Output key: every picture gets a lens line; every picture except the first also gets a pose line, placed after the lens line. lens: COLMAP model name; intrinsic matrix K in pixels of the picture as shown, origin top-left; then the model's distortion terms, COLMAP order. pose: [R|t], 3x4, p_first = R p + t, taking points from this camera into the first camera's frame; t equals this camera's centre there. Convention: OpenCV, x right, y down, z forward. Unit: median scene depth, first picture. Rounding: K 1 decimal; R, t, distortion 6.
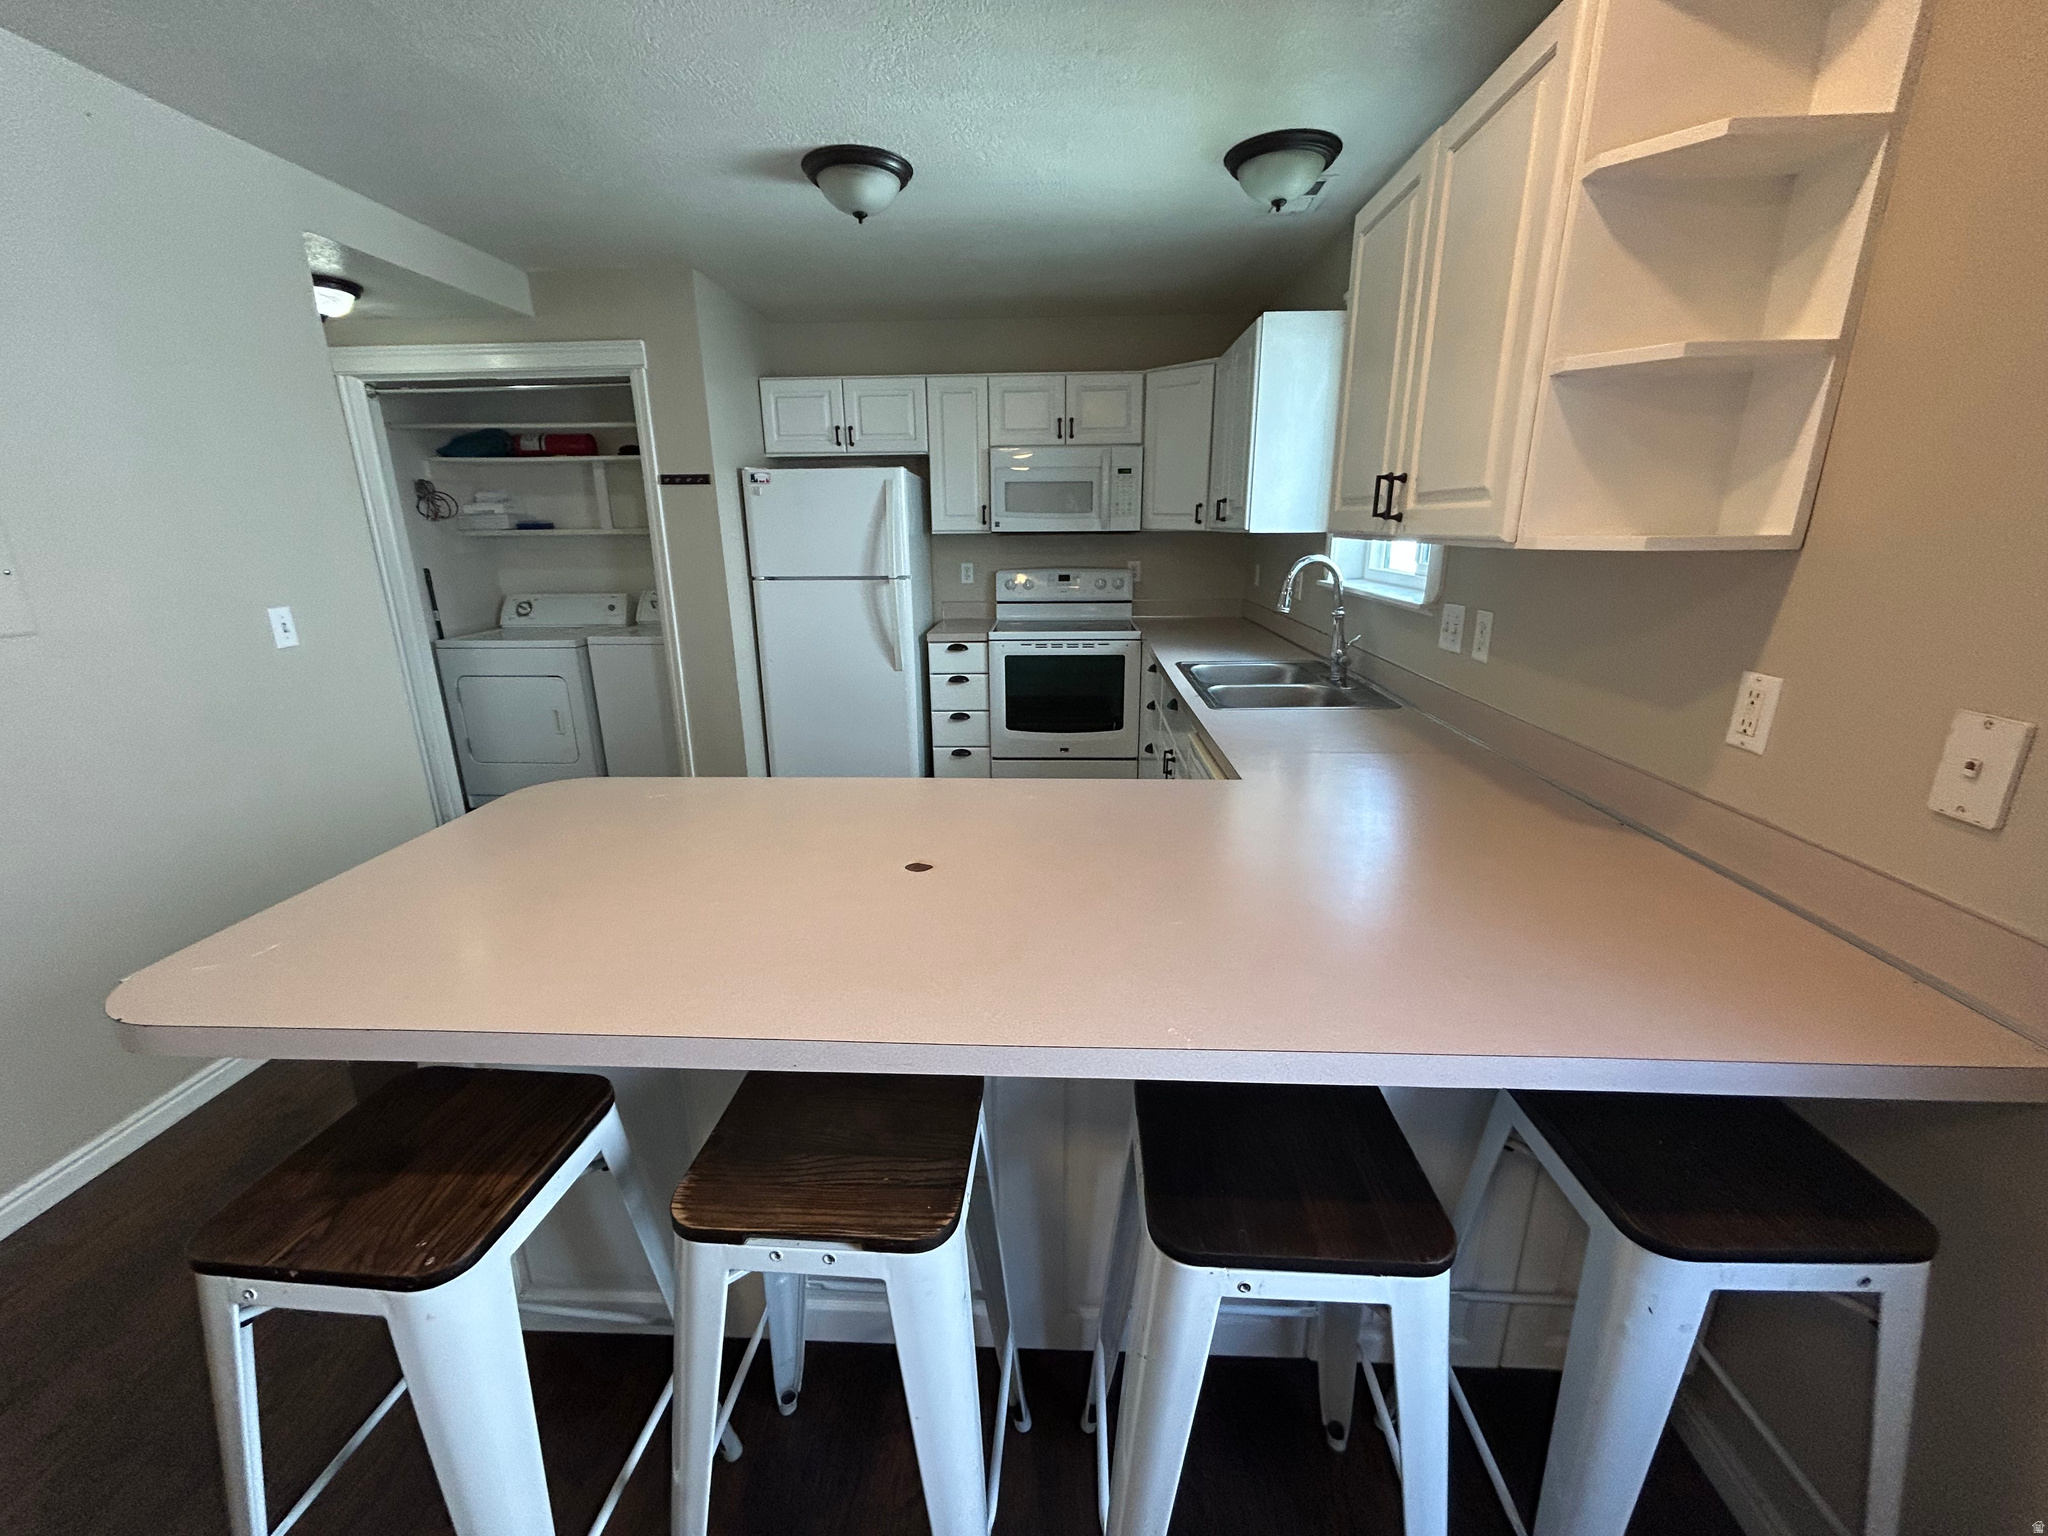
lens RADIAL K [[832.0, 0, 1023.9], [0, 832.0, 766.9], [0, 0, 1]] dist [-0.002281, 0.000528]
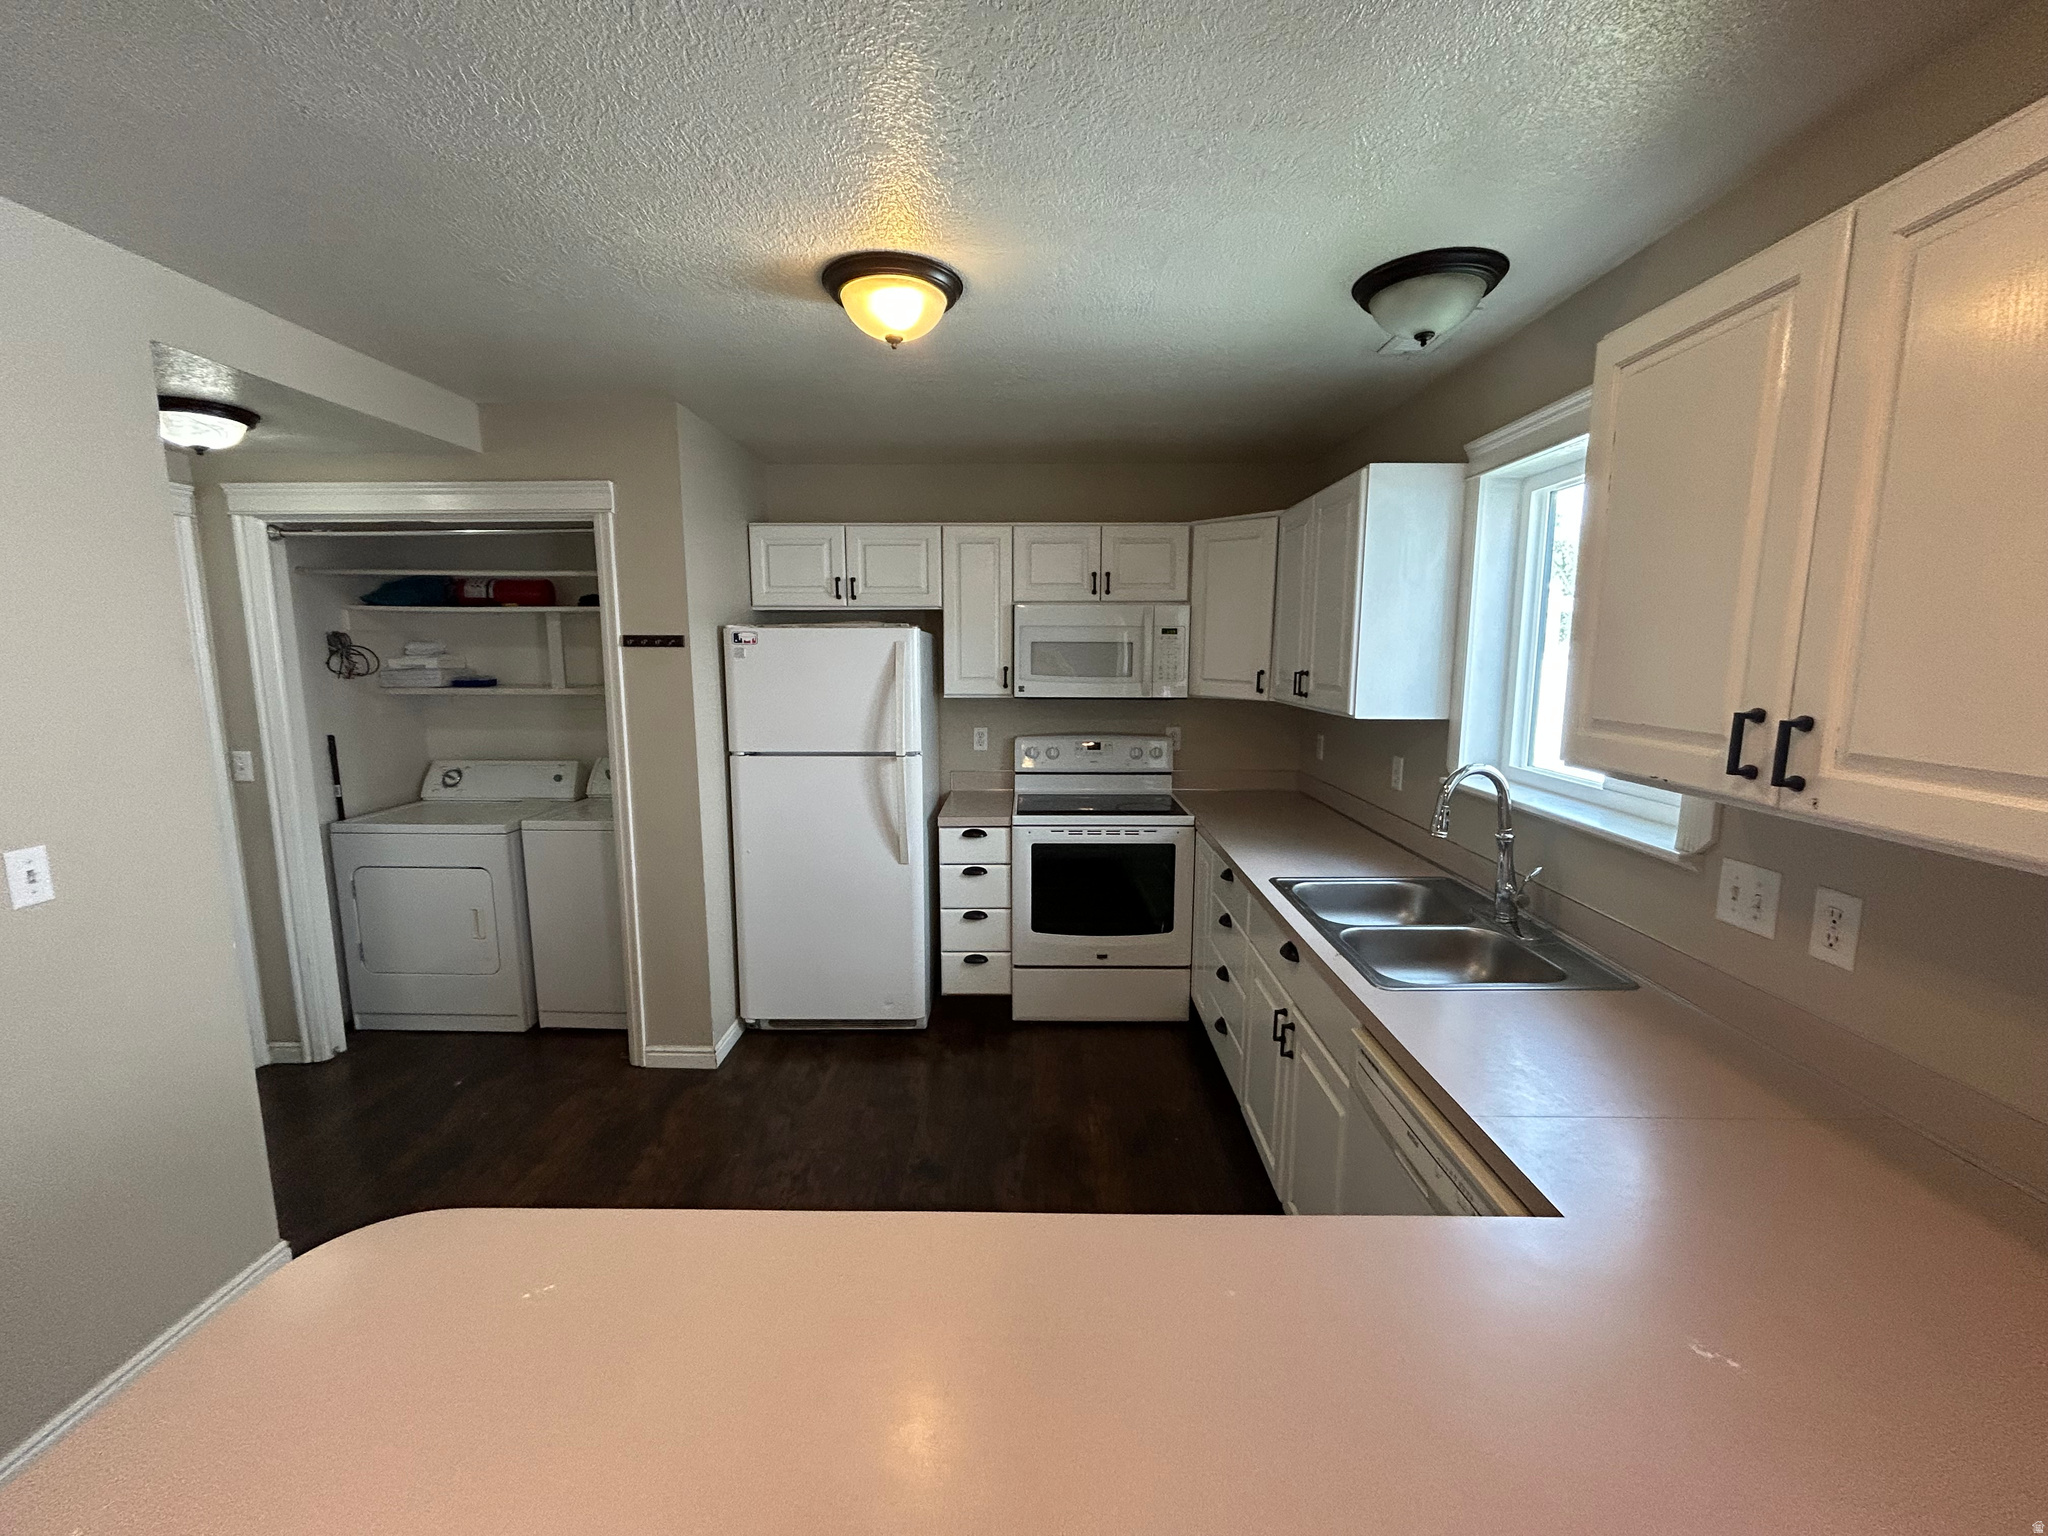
lens RADIAL K [[832.0, 0, 1023.7], [0, 832.0, 766.5], [0, 0, 1]] dist [-0.002281, 0.000528]
pose [[0.999397, 0.004669, 0.034405, -0.063879], [0.000270, 0.989840, -0.142185, -0.098511], [-0.034719, 0.142109, 0.989242, 0.177330]]
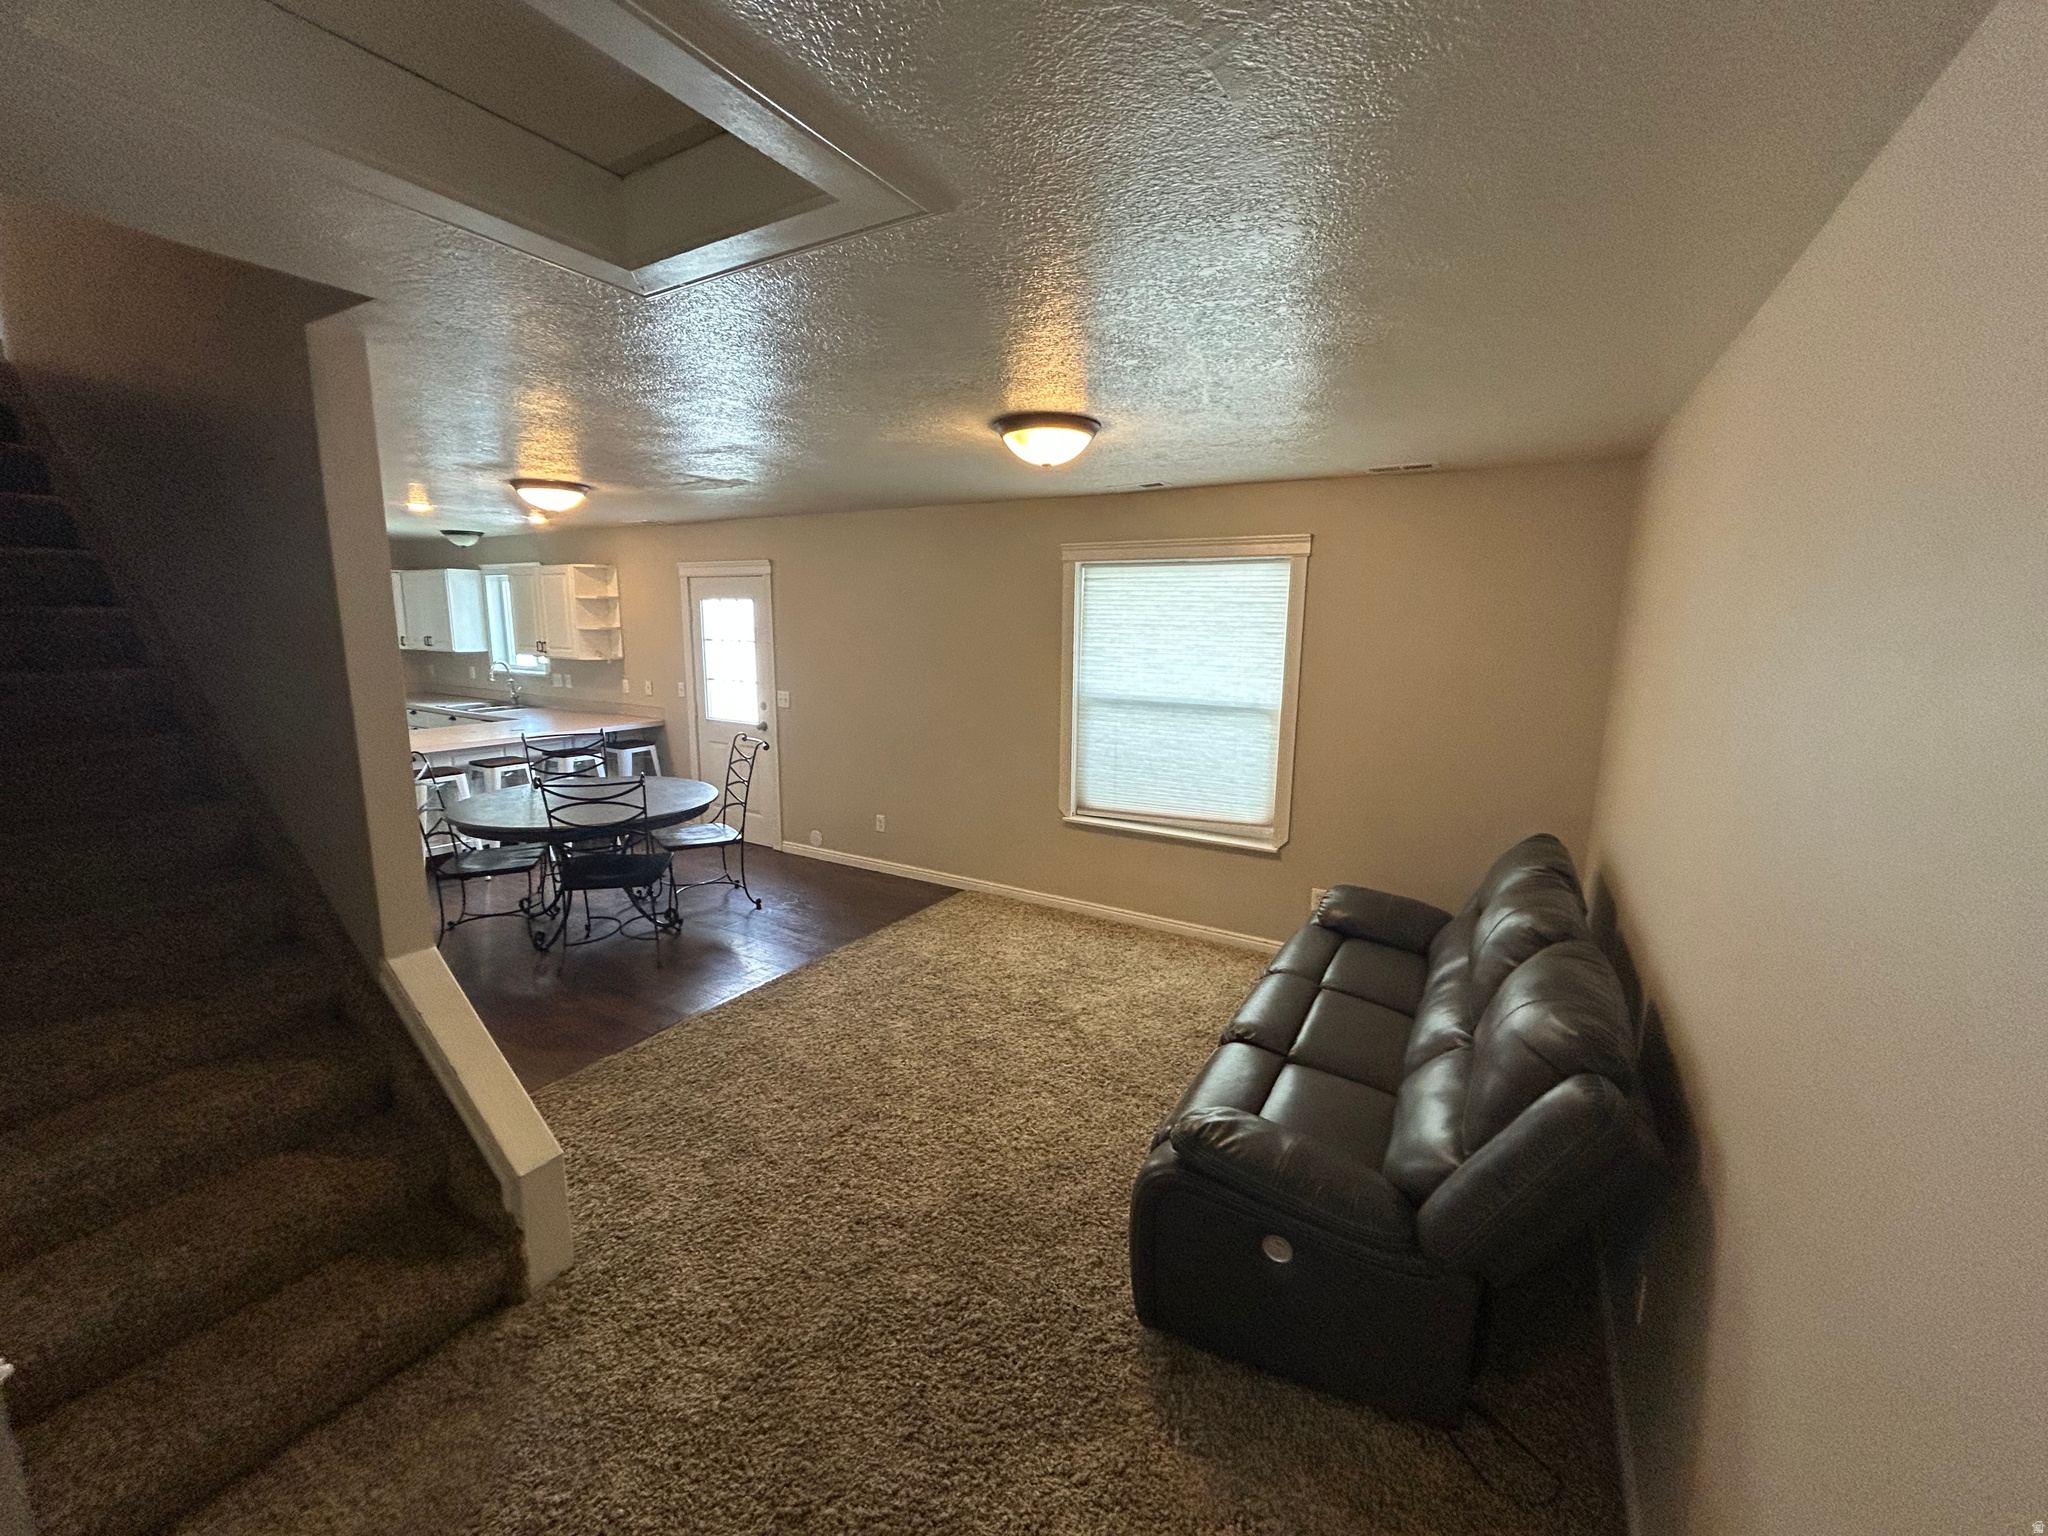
lens RADIAL K [[832.0, 0, 1017.2], [0, 832.0, 760.0], [0, 0, 1]] dist [-0.002281, 0.000528]
pose [[0.474178, -0.138157, 0.869522, -0.914332], [0.234524, 0.971749, 0.026506, 0.287061], [-0.848619, 0.191355, 0.493183, -1.269269]]
